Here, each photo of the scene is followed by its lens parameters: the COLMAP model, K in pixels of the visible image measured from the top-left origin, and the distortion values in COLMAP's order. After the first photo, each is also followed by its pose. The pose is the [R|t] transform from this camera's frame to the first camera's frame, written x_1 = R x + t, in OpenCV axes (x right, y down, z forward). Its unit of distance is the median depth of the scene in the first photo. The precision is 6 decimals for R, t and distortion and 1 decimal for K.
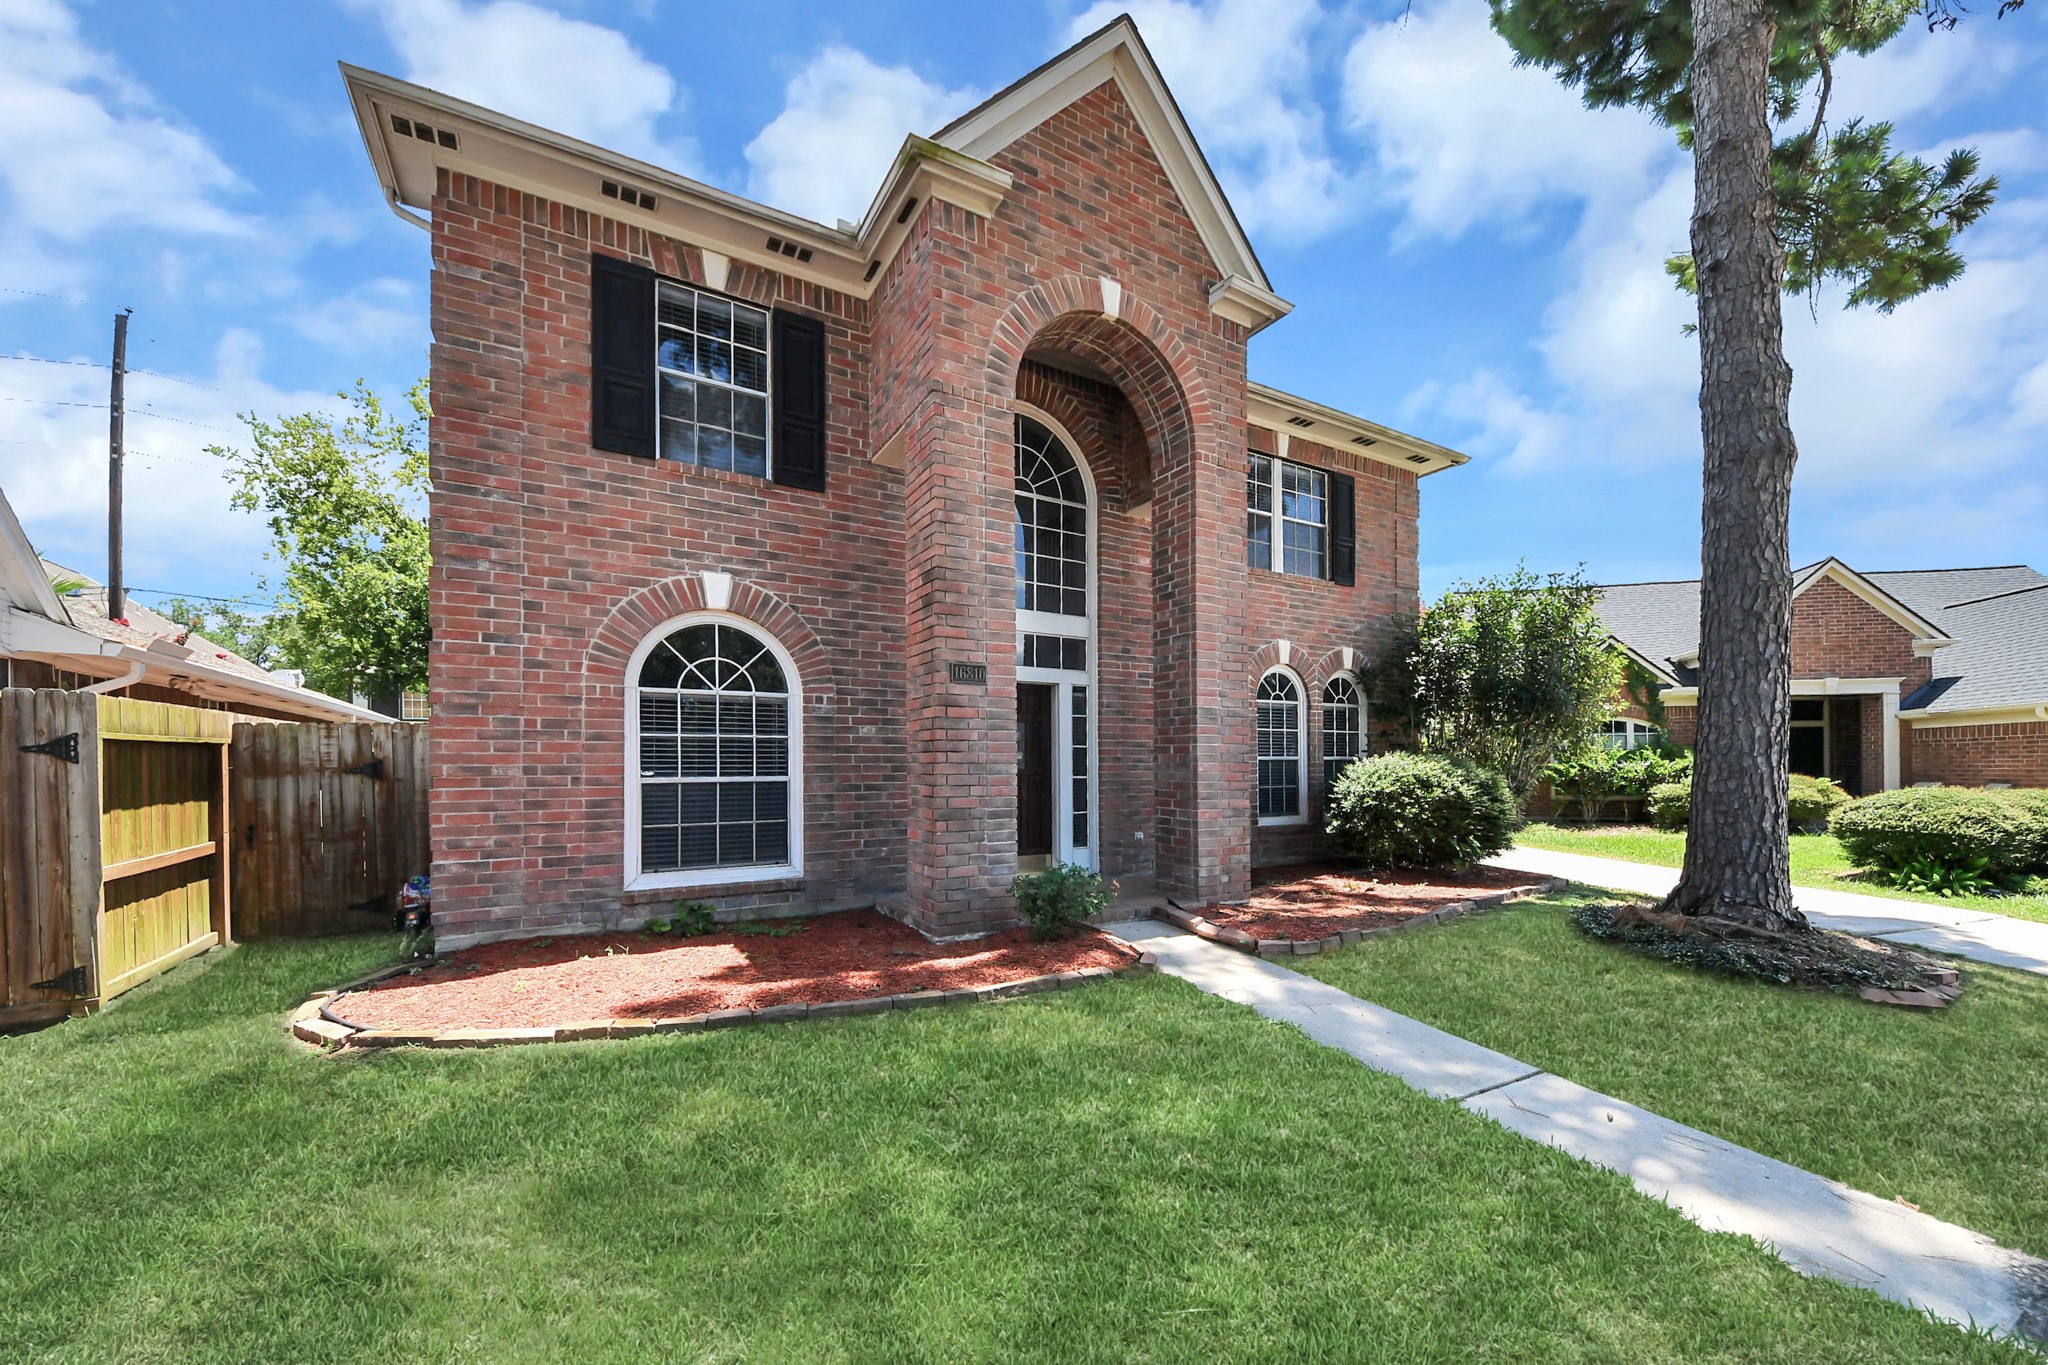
lens RADIAL K [[776.0, 0, 1069.8], [0, 776.0, 756.9], [0, 0, 1]] dist [0.020221, -0.015263]
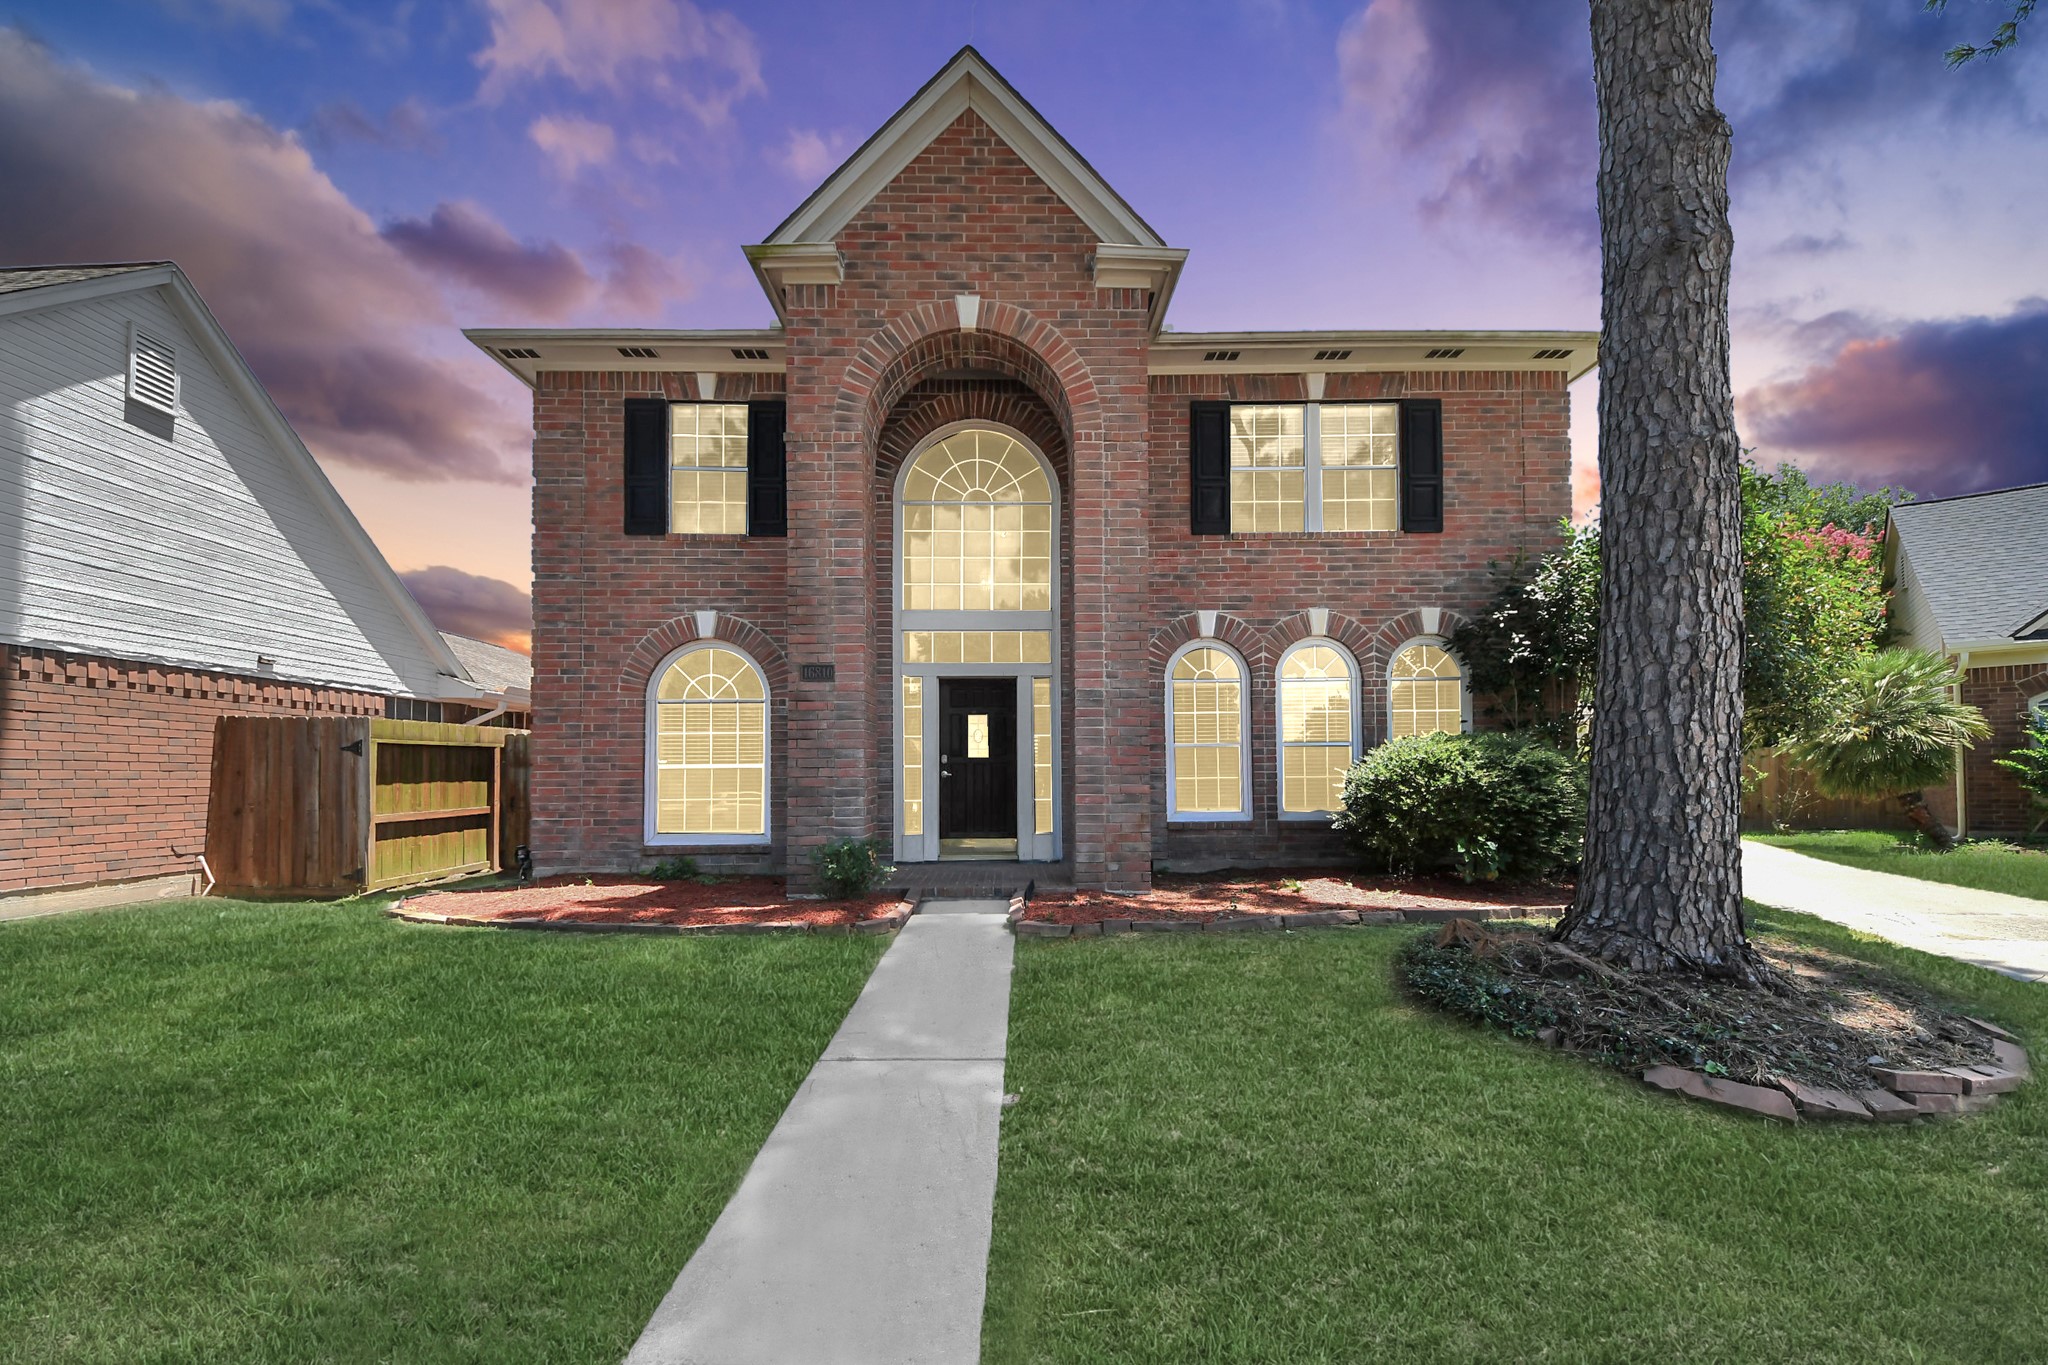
lens RADIAL K [[764.7, 0, 1020.8], [0, 764.7, 750.0], [0, 0, 1]] dist [0.021742, -0.015108]
pose [[0.862606, -0.021370, -0.505425, 0.719830], [0.013042, 0.999715, -0.020010, 0.037478], [0.505708, 0.010668, 0.862639, 0.153795]]
